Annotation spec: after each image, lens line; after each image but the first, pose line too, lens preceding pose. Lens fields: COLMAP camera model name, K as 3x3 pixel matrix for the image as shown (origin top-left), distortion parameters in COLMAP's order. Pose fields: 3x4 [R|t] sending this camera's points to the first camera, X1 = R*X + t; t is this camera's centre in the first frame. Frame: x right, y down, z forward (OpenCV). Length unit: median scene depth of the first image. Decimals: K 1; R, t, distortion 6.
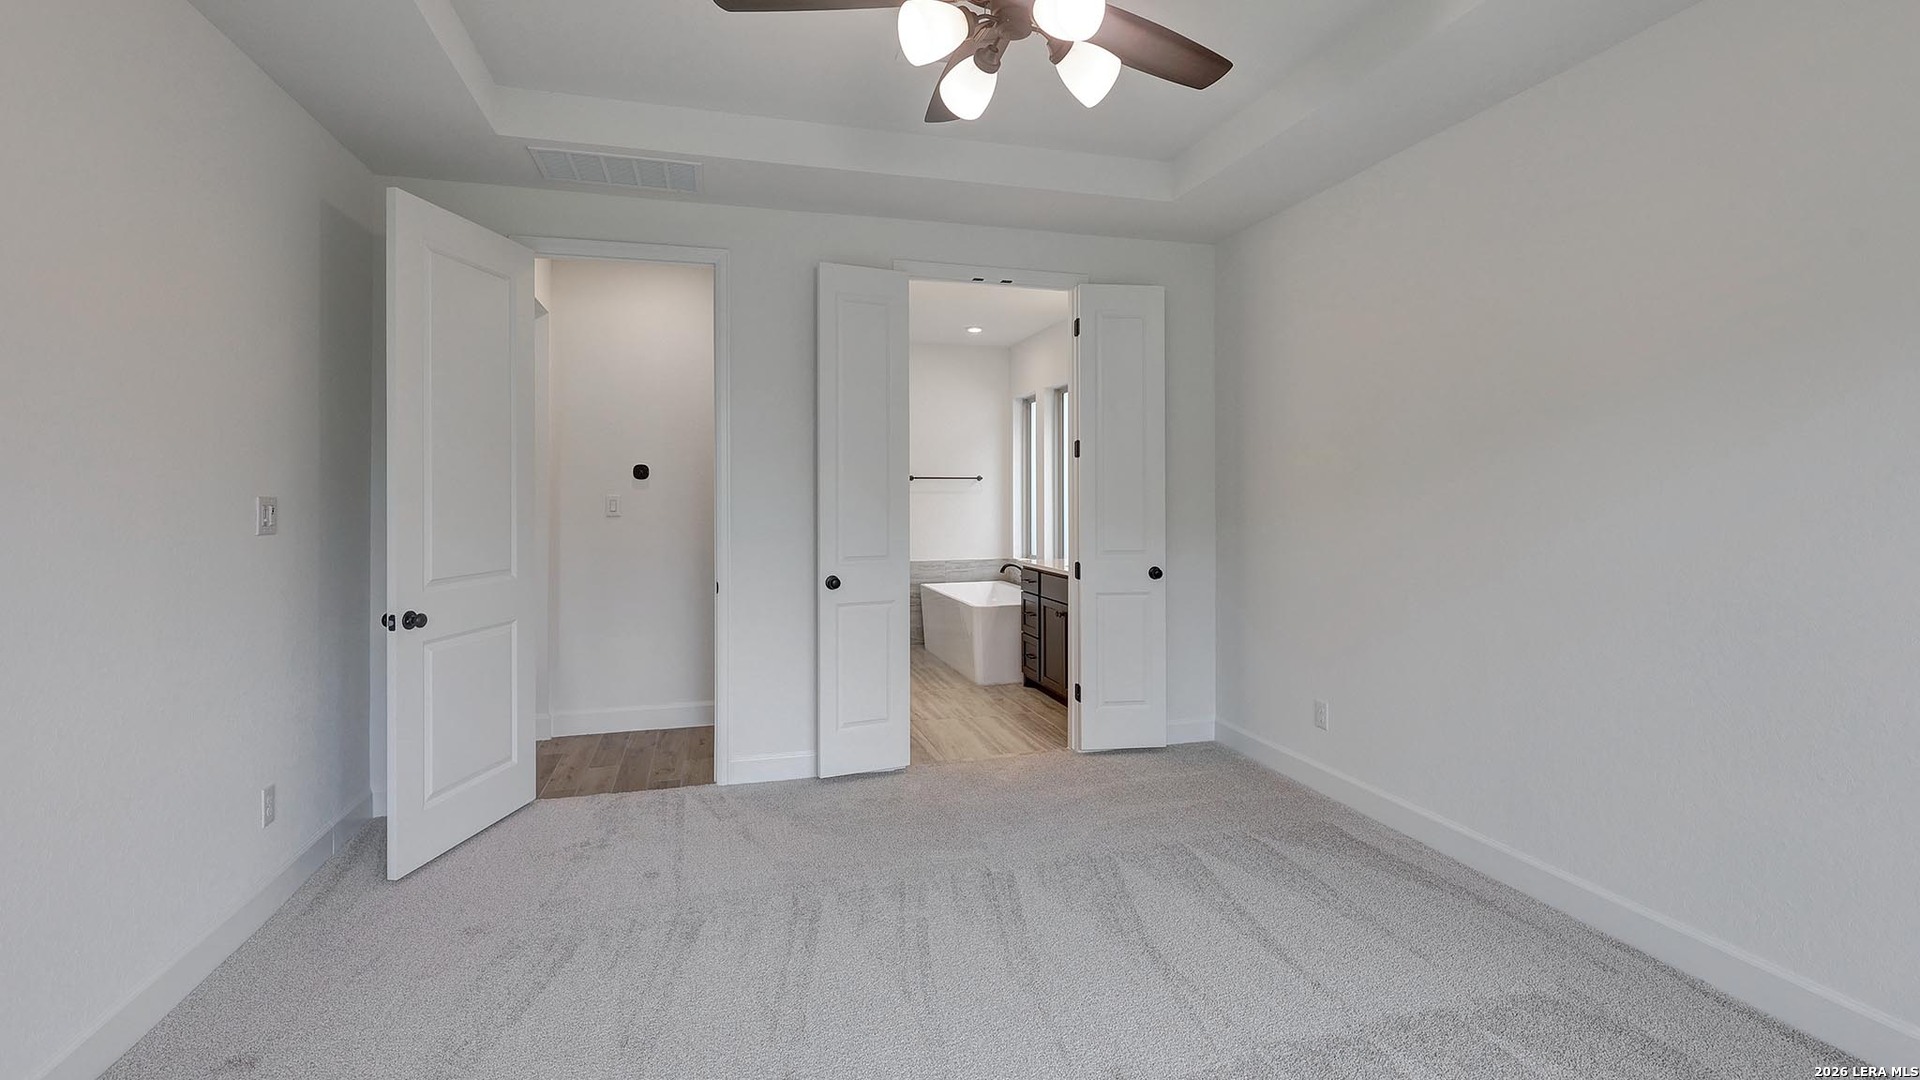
lens RADIAL K [[877.0, 0, 949.5], [0, 877.0, 480.0], [0, 0, 1]] dist [-0.000025, 0.000013]
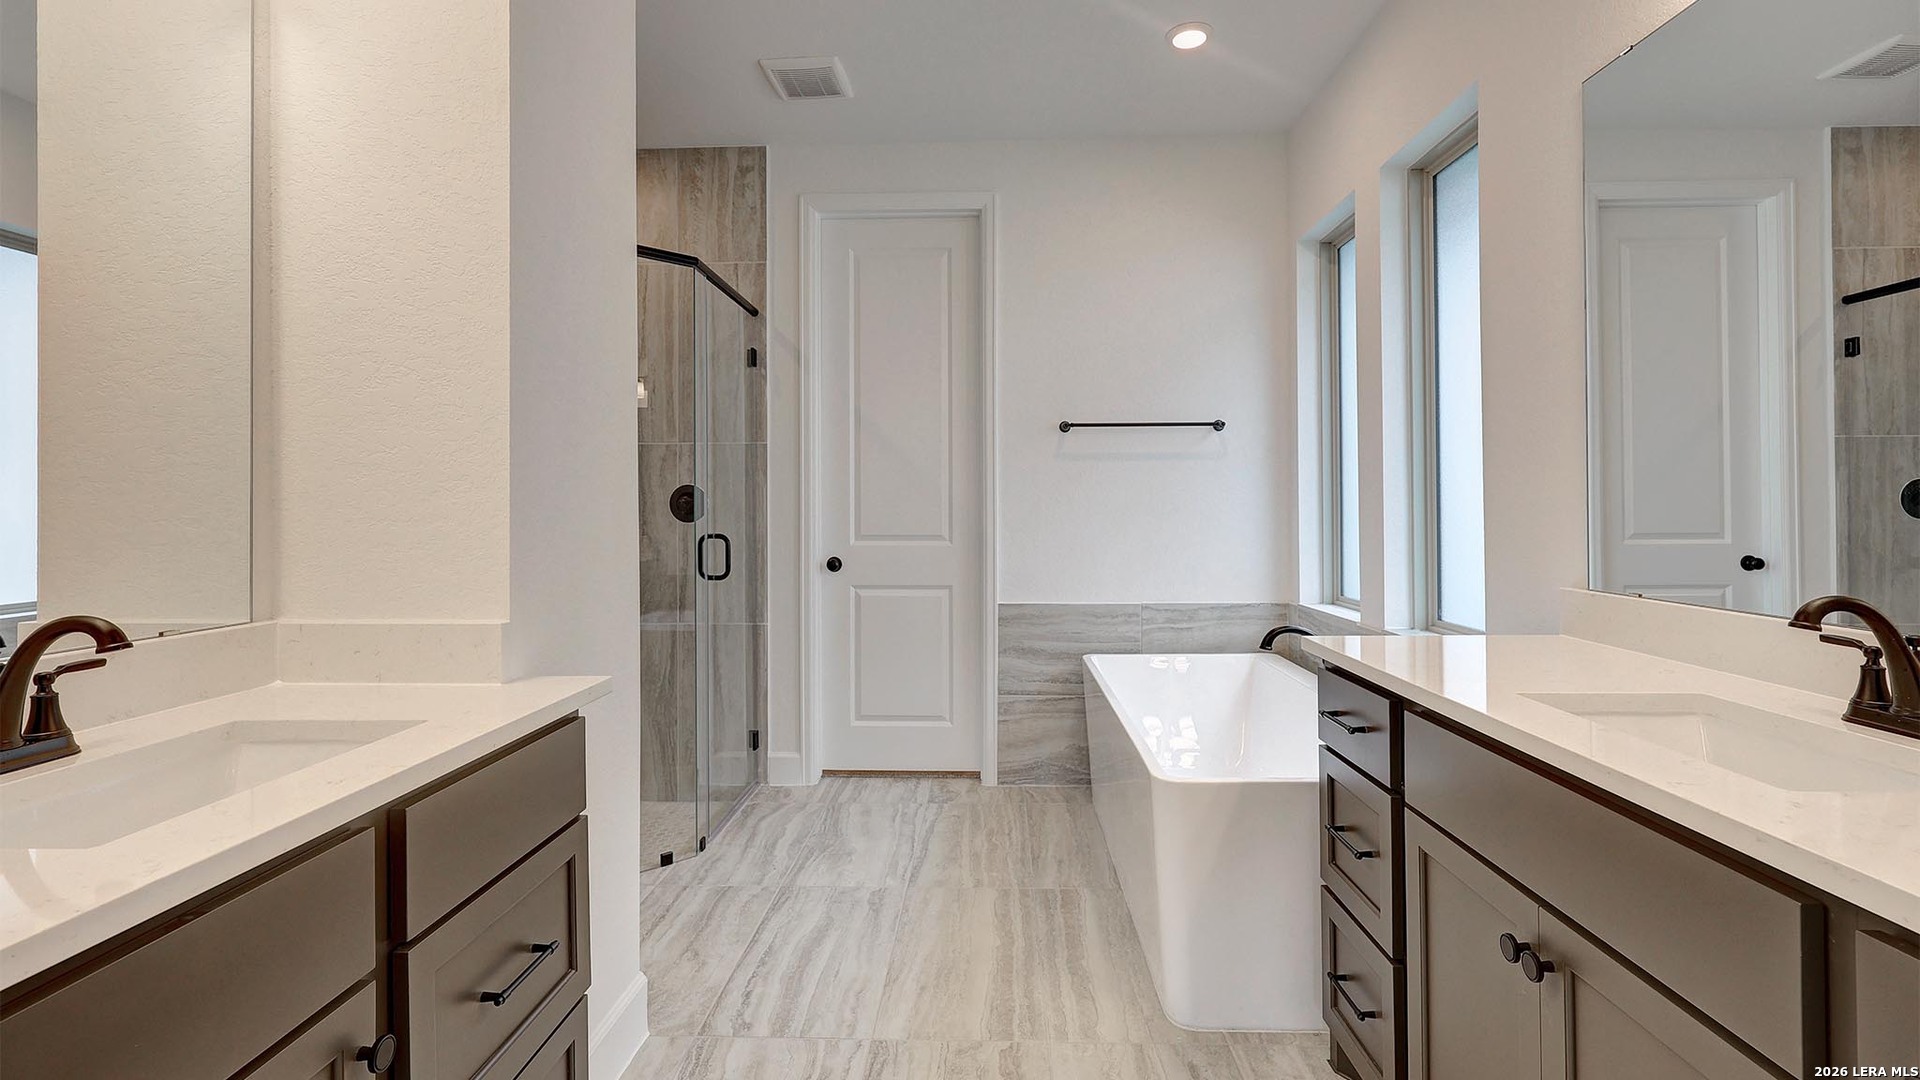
lens RADIAL K [[877.0, 0, 949.5], [0, 877.0, 480.0], [0, 0, 1]] dist [-0.000025, 0.000013]
pose [[0.950101, -0.006422, -0.311877, 0.044817], [0.002628, 0.999917, -0.012584, 0.032739], [0.311932, 0.011136, 0.950039, 0.543732]]
